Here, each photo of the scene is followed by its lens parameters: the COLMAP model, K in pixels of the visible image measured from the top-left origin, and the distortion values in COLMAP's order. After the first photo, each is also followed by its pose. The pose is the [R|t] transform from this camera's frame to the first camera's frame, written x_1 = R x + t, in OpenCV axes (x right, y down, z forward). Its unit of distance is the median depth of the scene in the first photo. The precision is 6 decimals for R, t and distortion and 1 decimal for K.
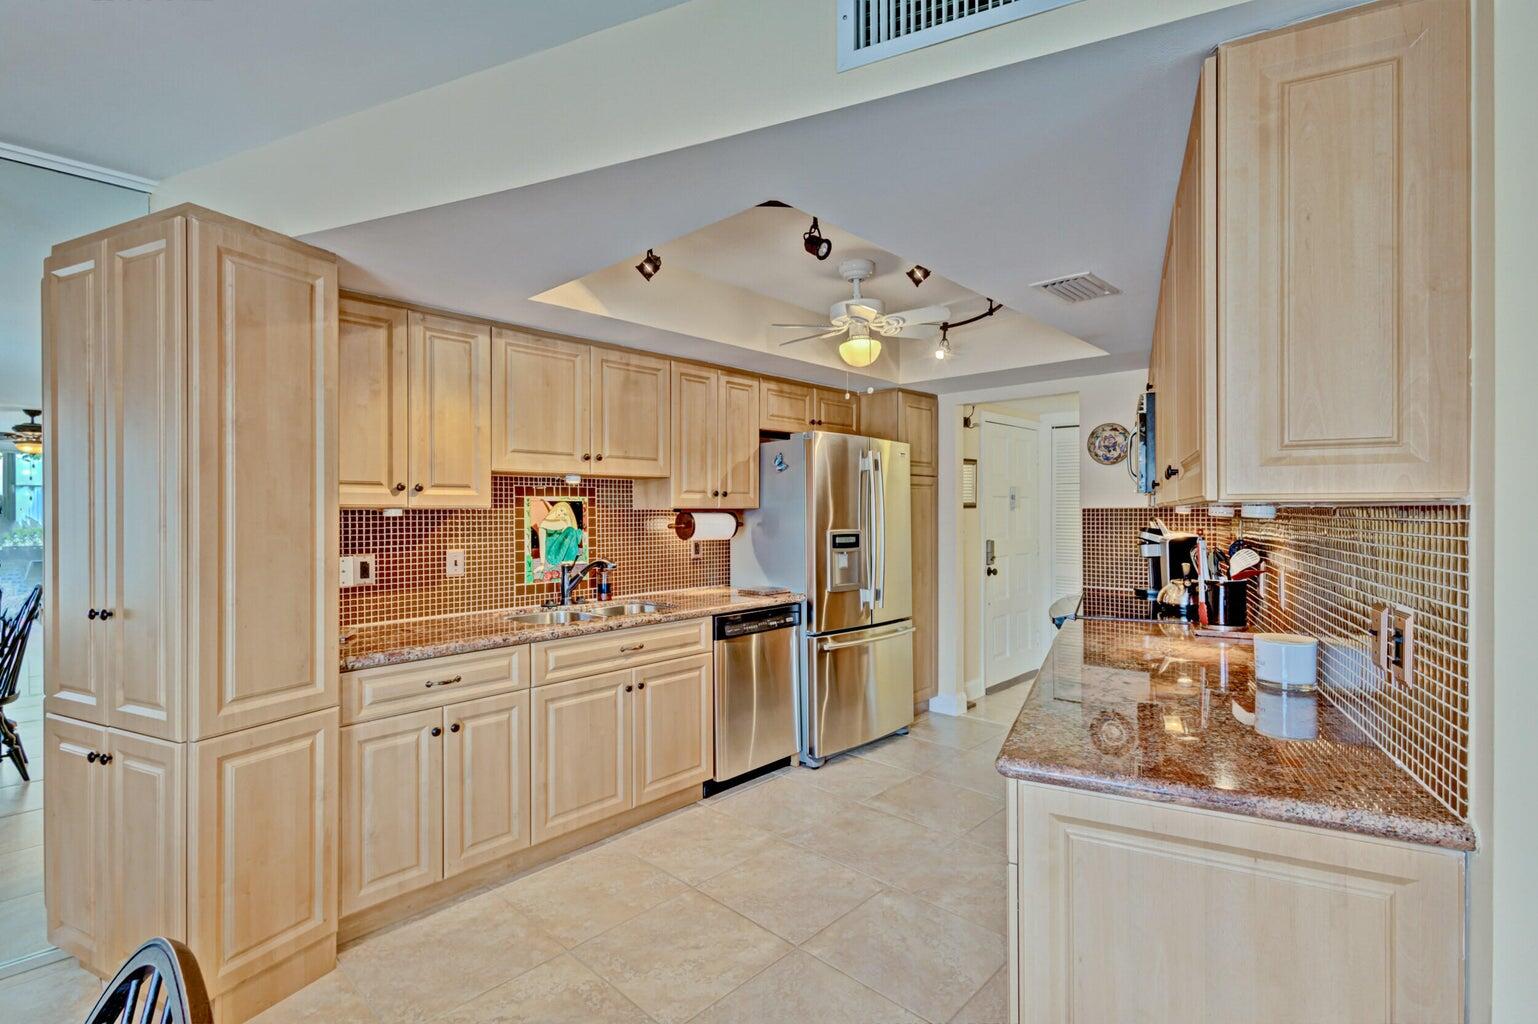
lens RADIAL K [[713.2, 0, 770.4], [0, 713.2, 512.2], [0, 0, 1]] dist [0.010012, 0.000291]
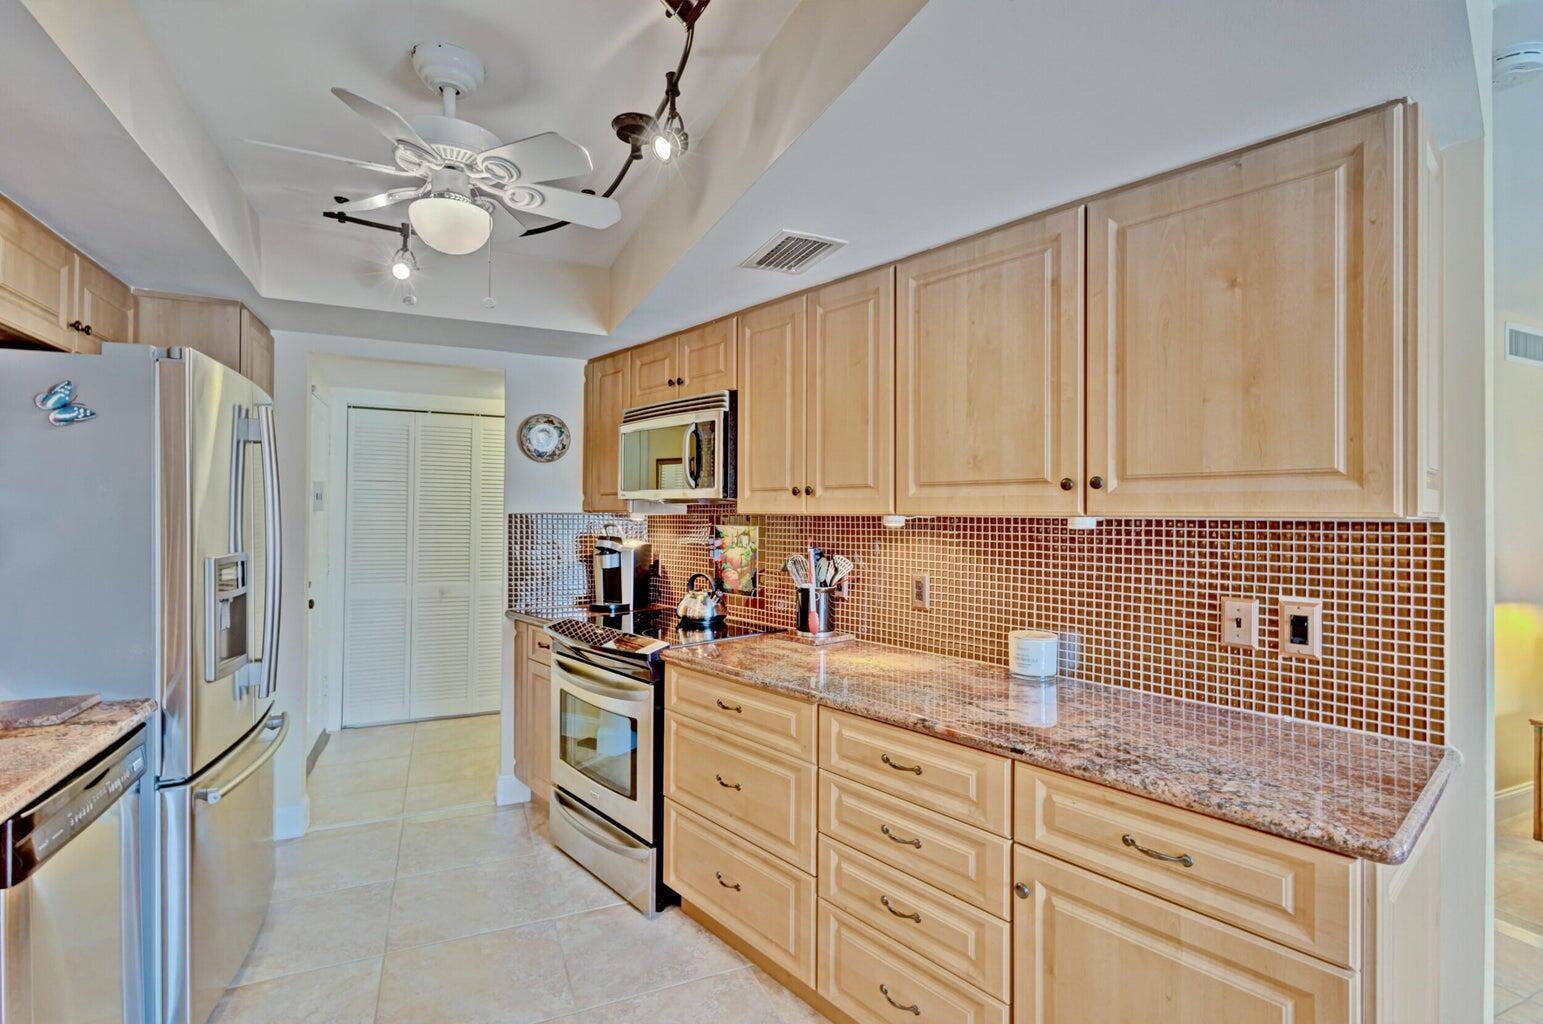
lens RADIAL K [[715.5, 0, 773.0], [0, 715.5, 505.2], [0, 0, 1]] dist [0.010012, 0.000291]
pose [[0.386398, 0.014903, 0.922212, -0.226849], [-0.003863, 0.999887, -0.014539, -0.004615], [-0.922324, 0.002056, 0.386411, 0.459721]]
